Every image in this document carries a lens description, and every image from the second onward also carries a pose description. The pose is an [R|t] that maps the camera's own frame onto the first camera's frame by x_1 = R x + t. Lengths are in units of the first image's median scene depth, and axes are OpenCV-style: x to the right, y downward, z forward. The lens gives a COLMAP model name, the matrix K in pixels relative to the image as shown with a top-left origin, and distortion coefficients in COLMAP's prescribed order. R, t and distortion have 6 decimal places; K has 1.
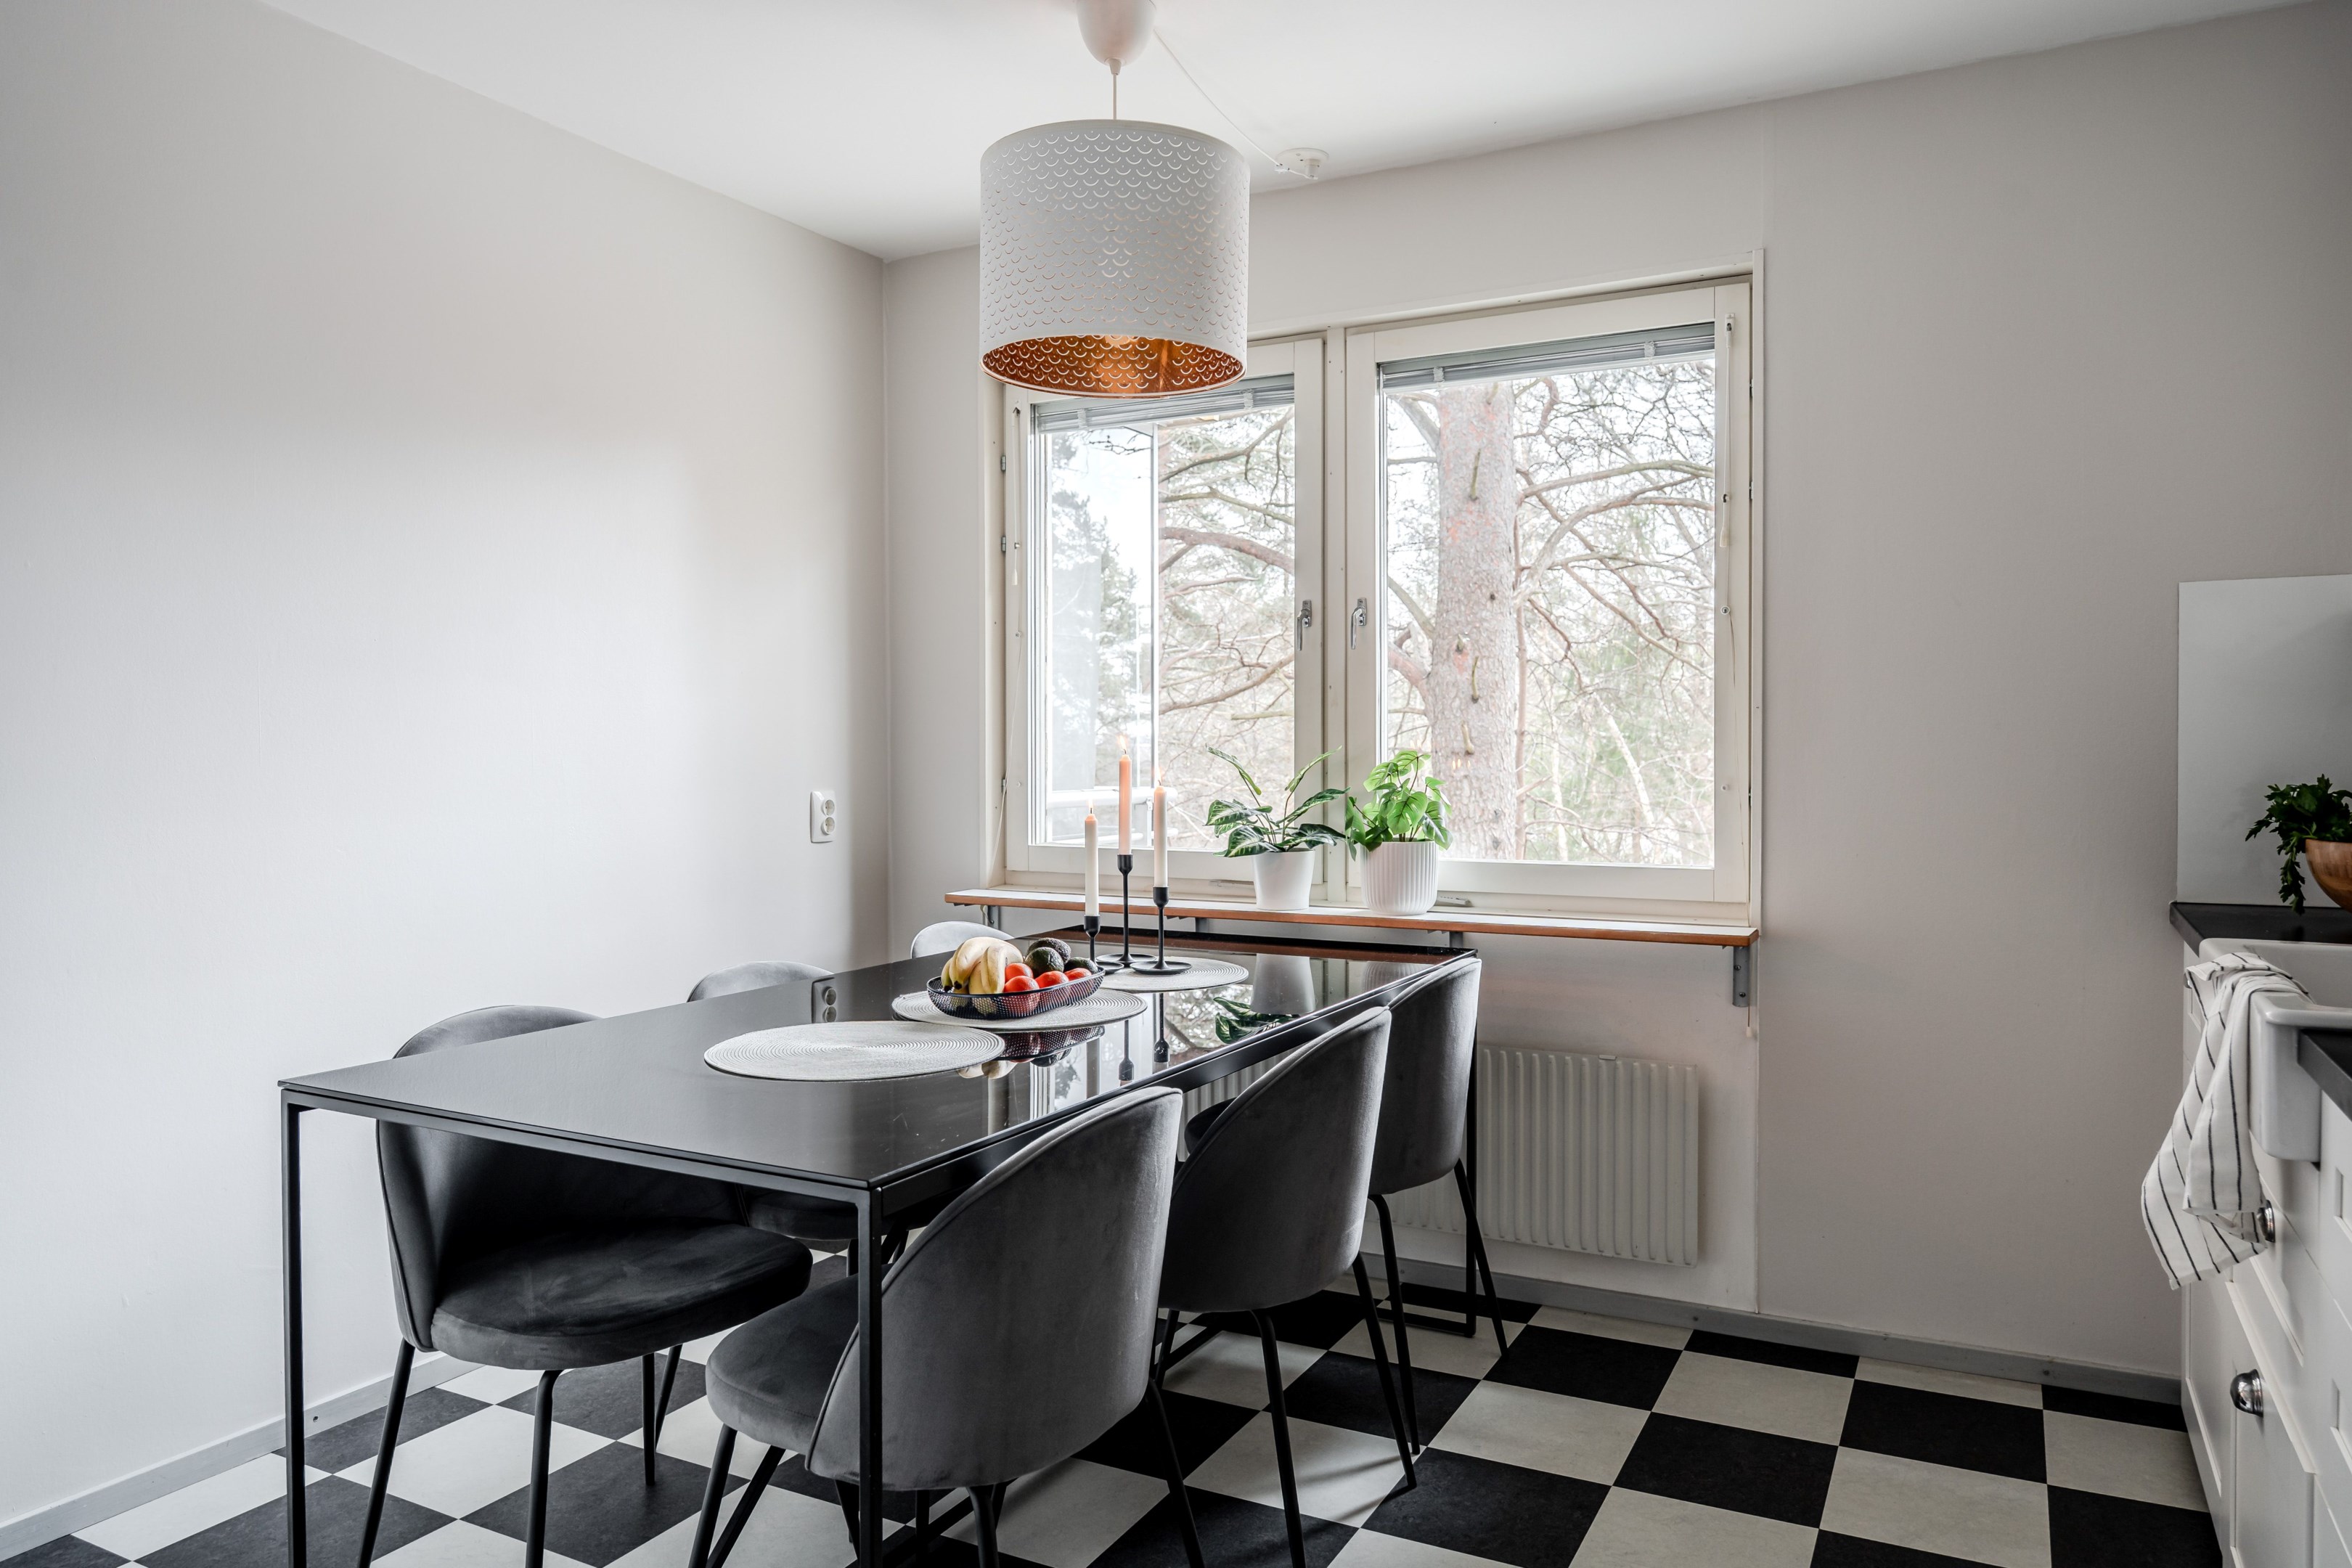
lens RADIAL K [[1583.5, 0, 1172.3], [0, 1583.5, 780.0], [0, 0, 1]] dist [-0.023500, 0.007583]
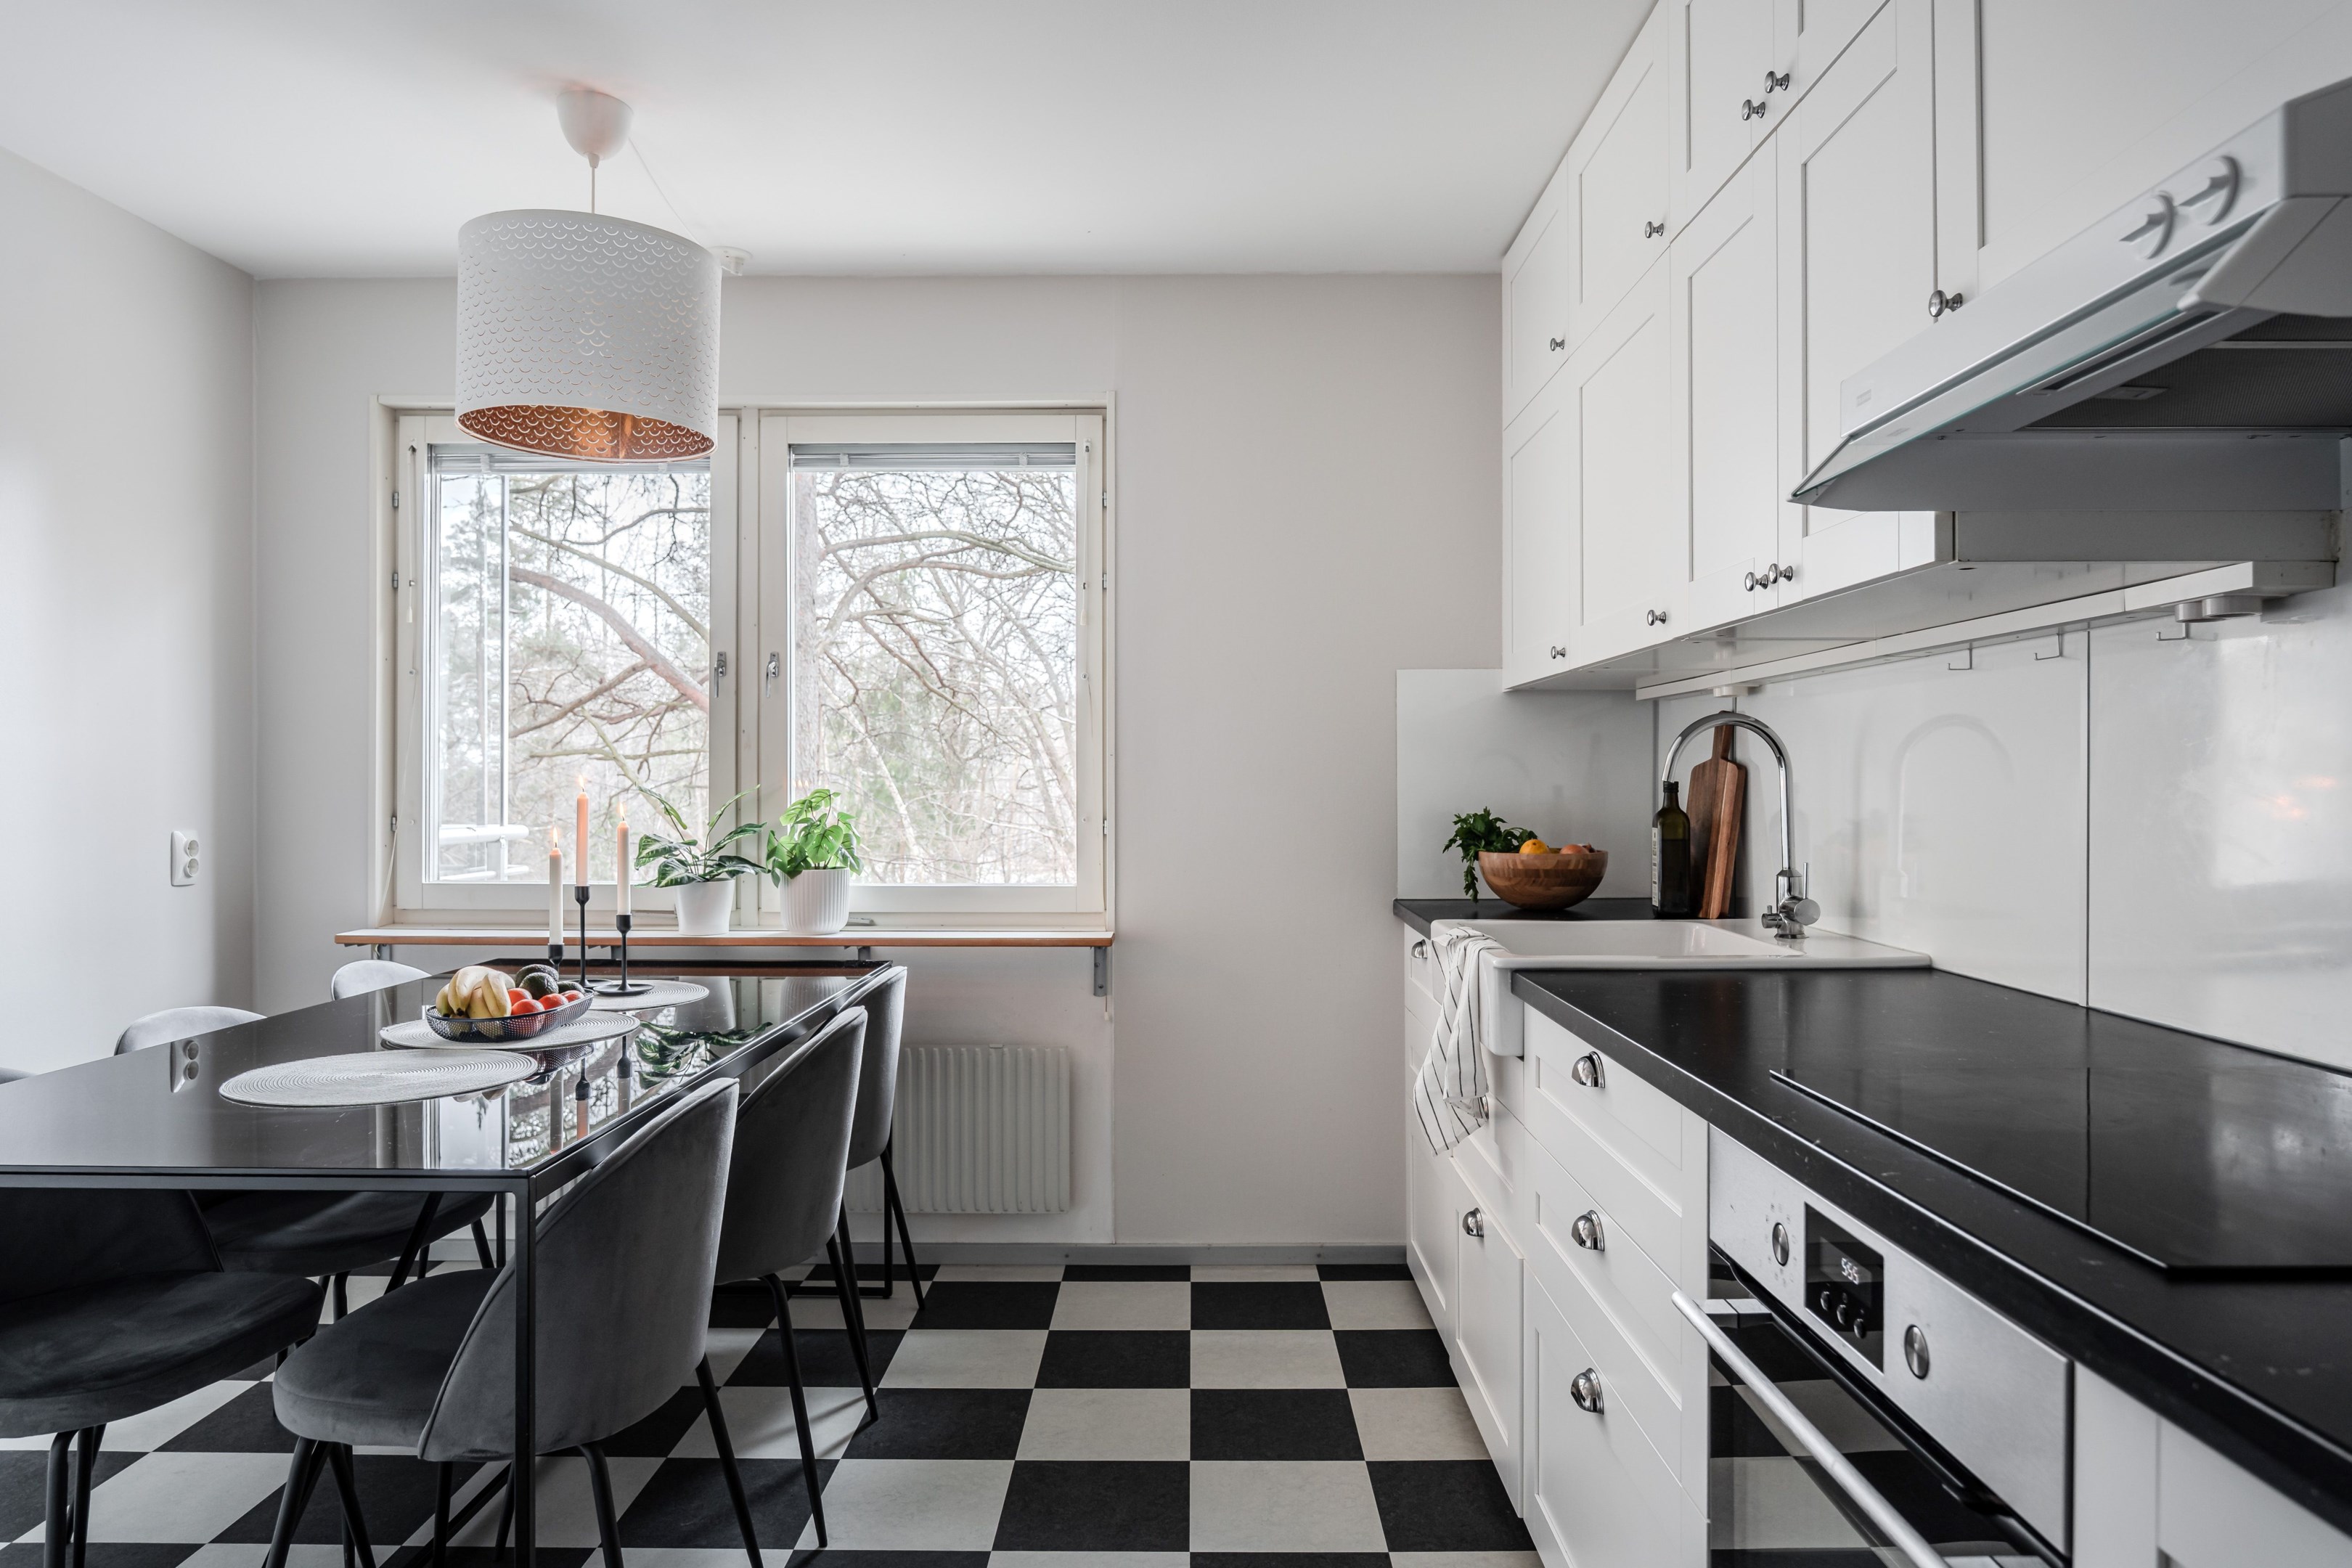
lens RADIAL K [[1583.5, 0, 1176.1], [0, 1583.5, 775.4], [0, 0, 1]] dist [-0.023500, 0.007583]
pose [[0.877461, 0.005955, 0.479610, -0.187327], [0.006961, 0.999660, -0.025147, 0.002013], [-0.479597, 0.025404, 0.877121, -0.125330]]
